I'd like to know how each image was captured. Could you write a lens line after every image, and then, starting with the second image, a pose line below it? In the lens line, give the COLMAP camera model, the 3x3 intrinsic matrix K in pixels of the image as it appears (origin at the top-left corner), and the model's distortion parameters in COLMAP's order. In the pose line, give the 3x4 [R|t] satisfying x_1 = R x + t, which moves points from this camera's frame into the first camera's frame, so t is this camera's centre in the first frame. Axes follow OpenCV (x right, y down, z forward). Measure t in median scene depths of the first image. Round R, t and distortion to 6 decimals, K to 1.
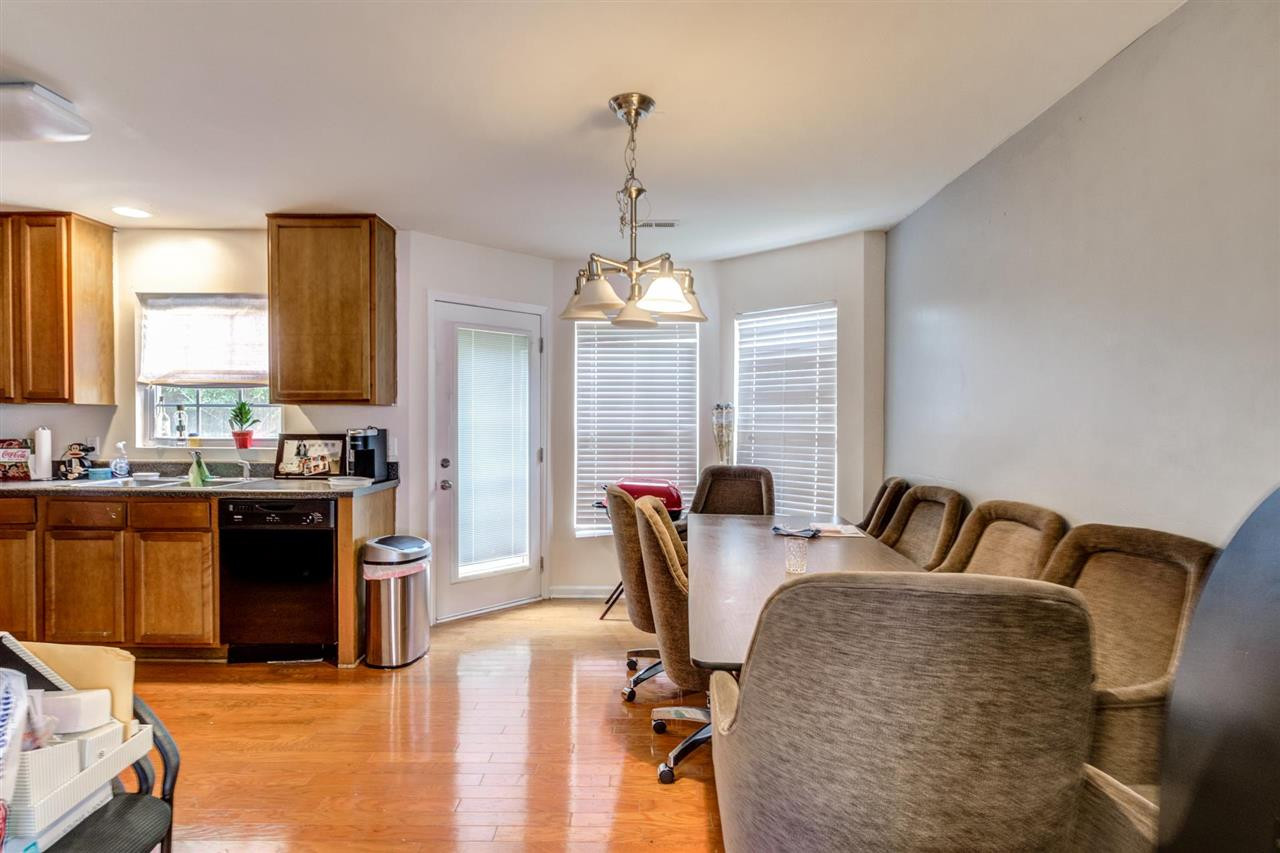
lens RADIAL K [[667.6, 0, 639.8], [0, 667.6, 432.9], [0, 0, 1]] dist [0.003315, 0.001257]
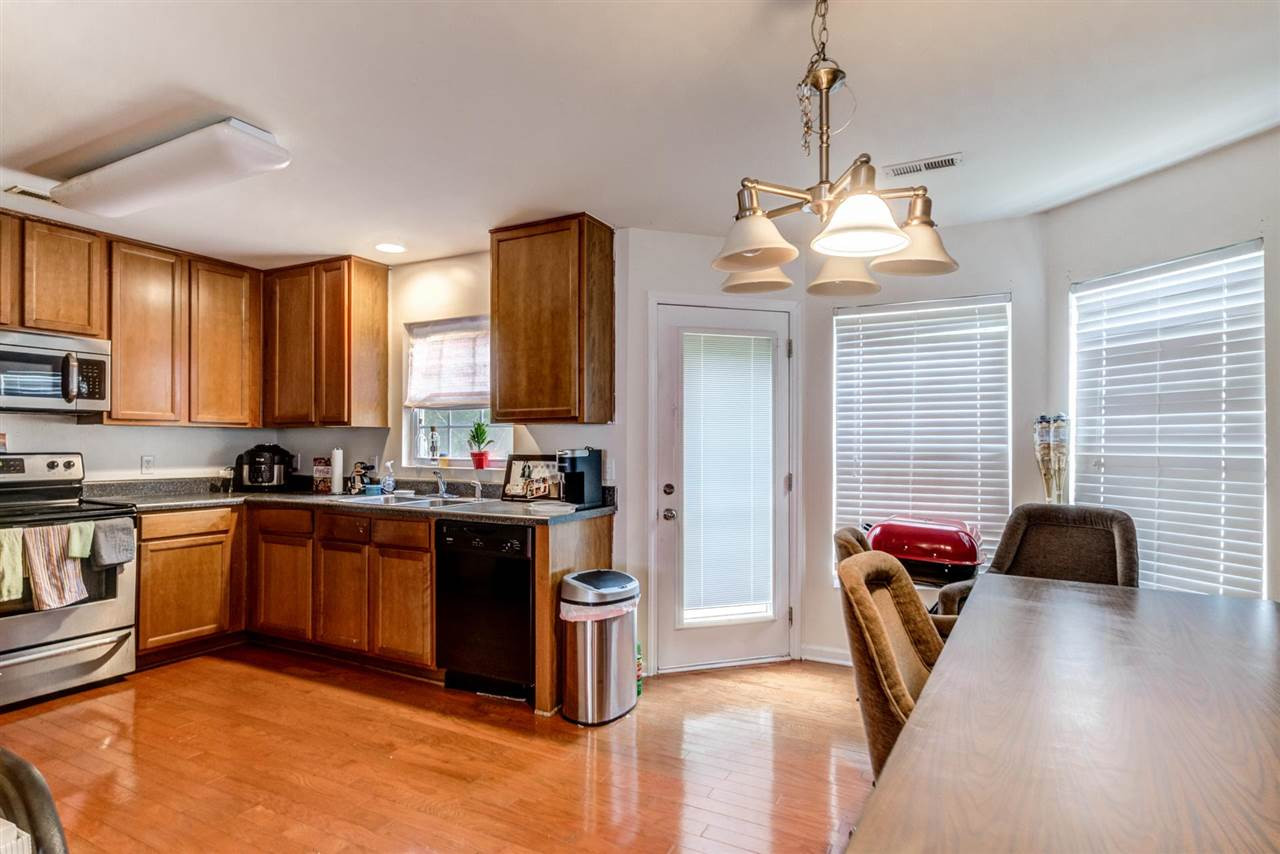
lens RADIAL K [[666.8, 0, 634.8], [0, 666.8, 439.6], [0, 0, 1]] dist [0.000978, 0.001095]
pose [[0.884446, -0.005317, -0.466613, 0.080628], [-0.006058, 0.999720, -0.022875, 0.000806], [0.466604, 0.023058, 0.884166, 0.226129]]
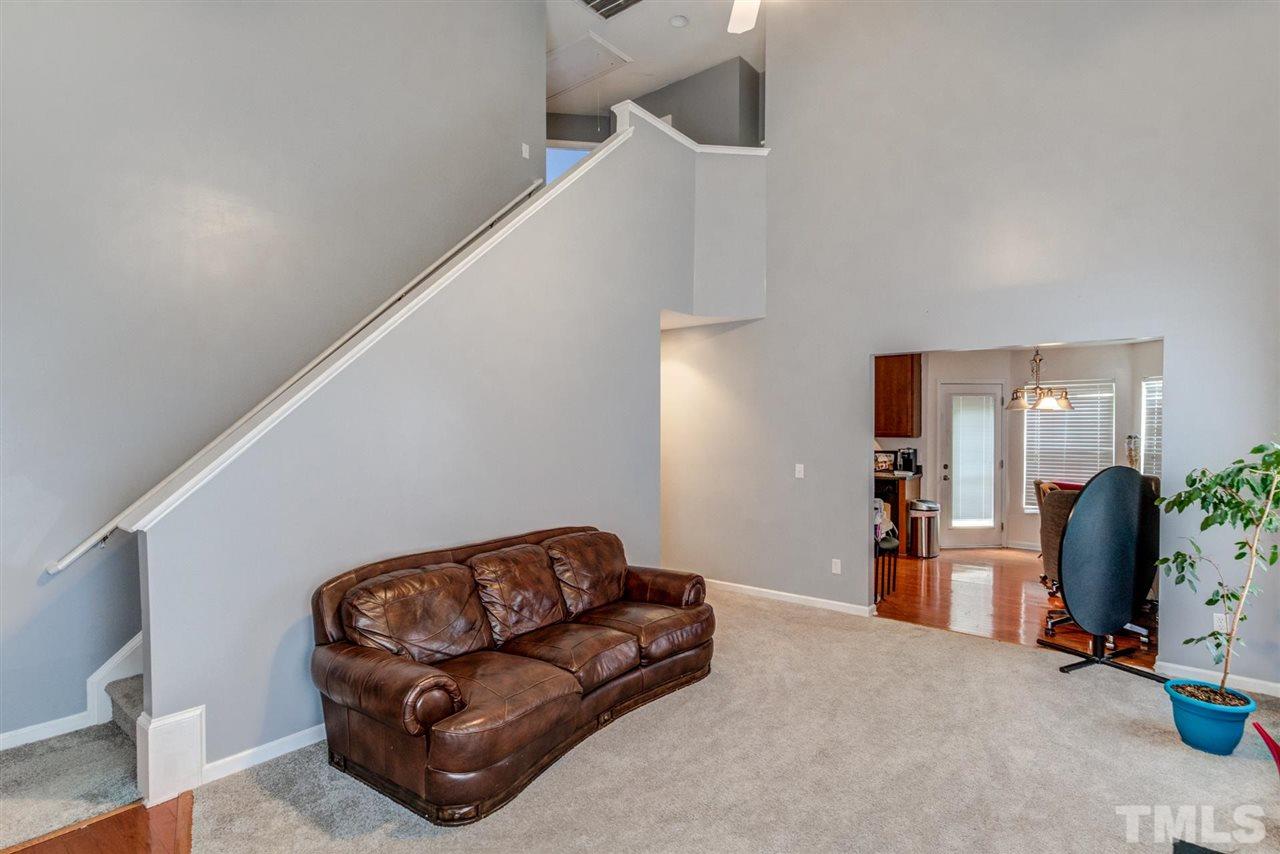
lens RADIAL K [[667.6, 0, 639.8], [0, 667.6, 433.4], [0, 0, 1]] dist [0.003315, 0.001257]
pose [[0.788280, 0.003661, -0.615305, 0.219994], [-0.009143, 0.999942, -0.005763, -0.034599], [0.615248, 0.010169, 0.788268, -1.168915]]
